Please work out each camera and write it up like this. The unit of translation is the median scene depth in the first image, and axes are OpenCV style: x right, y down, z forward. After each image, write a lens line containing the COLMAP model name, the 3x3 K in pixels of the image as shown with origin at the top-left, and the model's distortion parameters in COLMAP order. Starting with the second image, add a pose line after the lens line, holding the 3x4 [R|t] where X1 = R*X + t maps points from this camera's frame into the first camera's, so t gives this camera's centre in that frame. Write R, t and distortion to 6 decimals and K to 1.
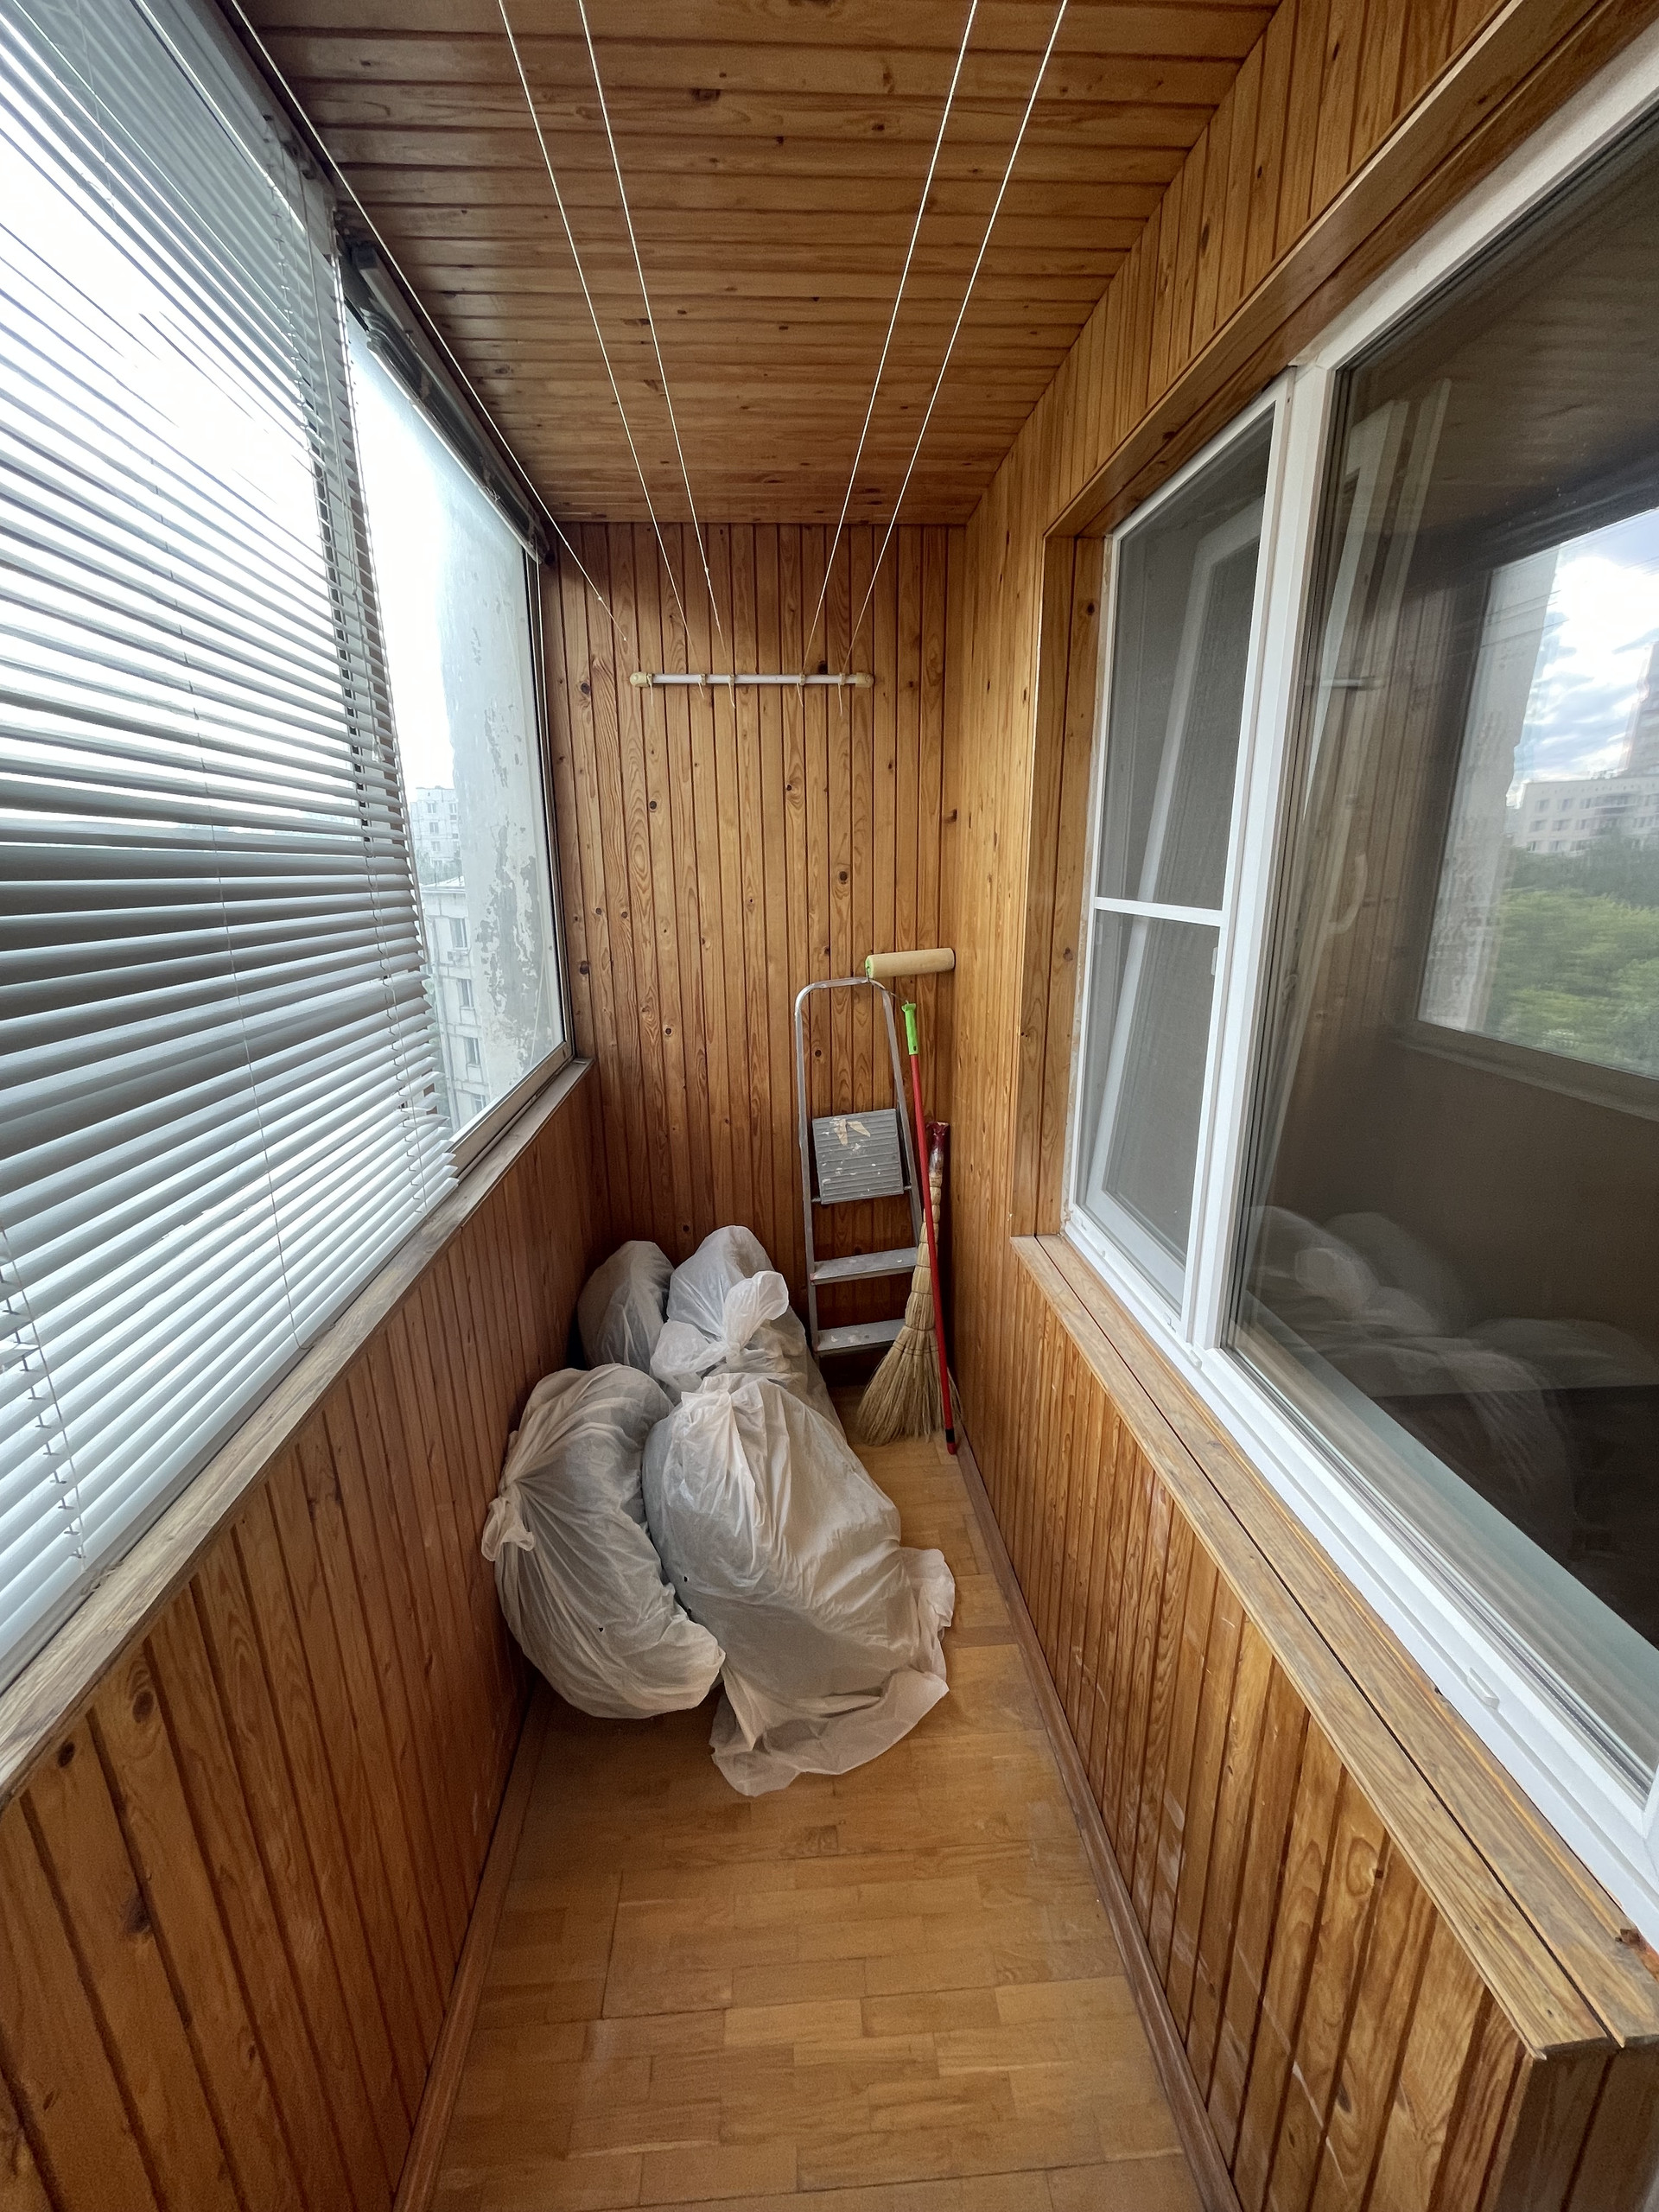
lens RADIAL K [[894.8, 0, 819.6], [0, 894.8, 1109.2], [0, 0, 1]] dist [-0.000416, -0.000022]
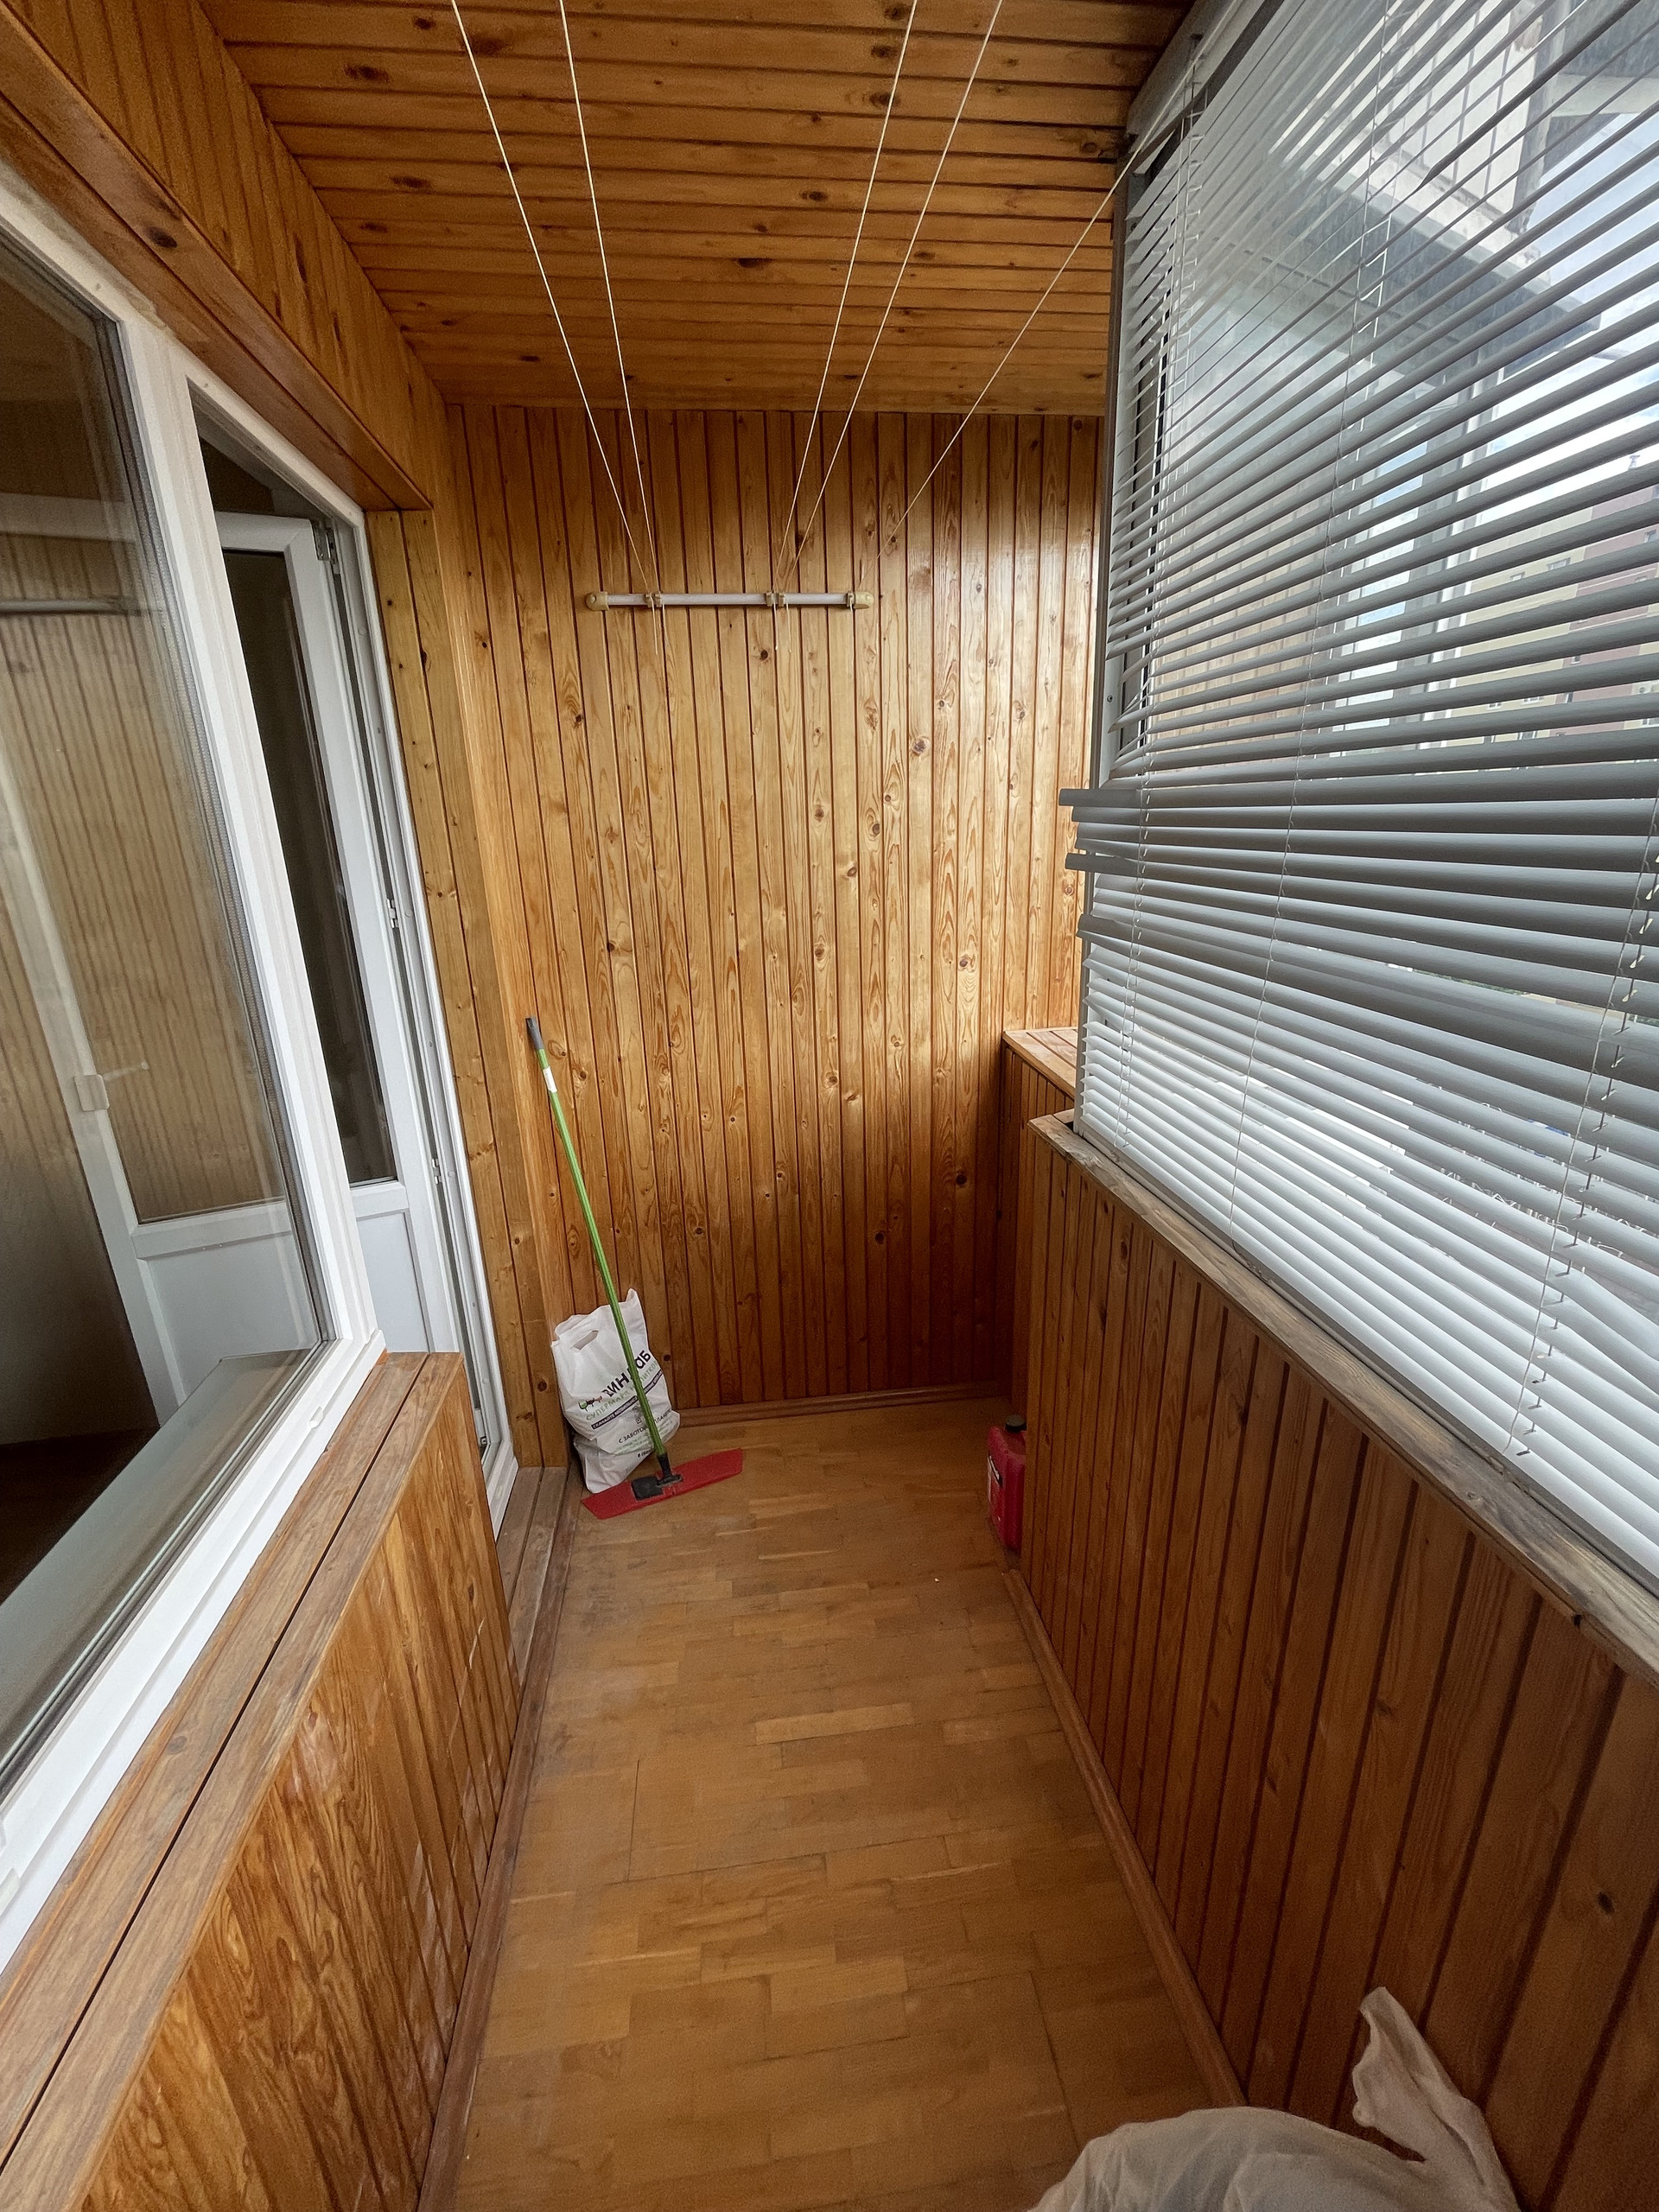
lens RADIAL K [[894.8, 0, 819.3], [0, 894.8, 1104.9], [0, 0, 1]] dist [-0.000416, -0.000022]
pose [[-0.997062, 0.064801, -0.040831, -0.032573], [0.031857, 0.835664, 0.548316, -0.379655], [0.069653, 0.545405, -0.835274, 1.390193]]
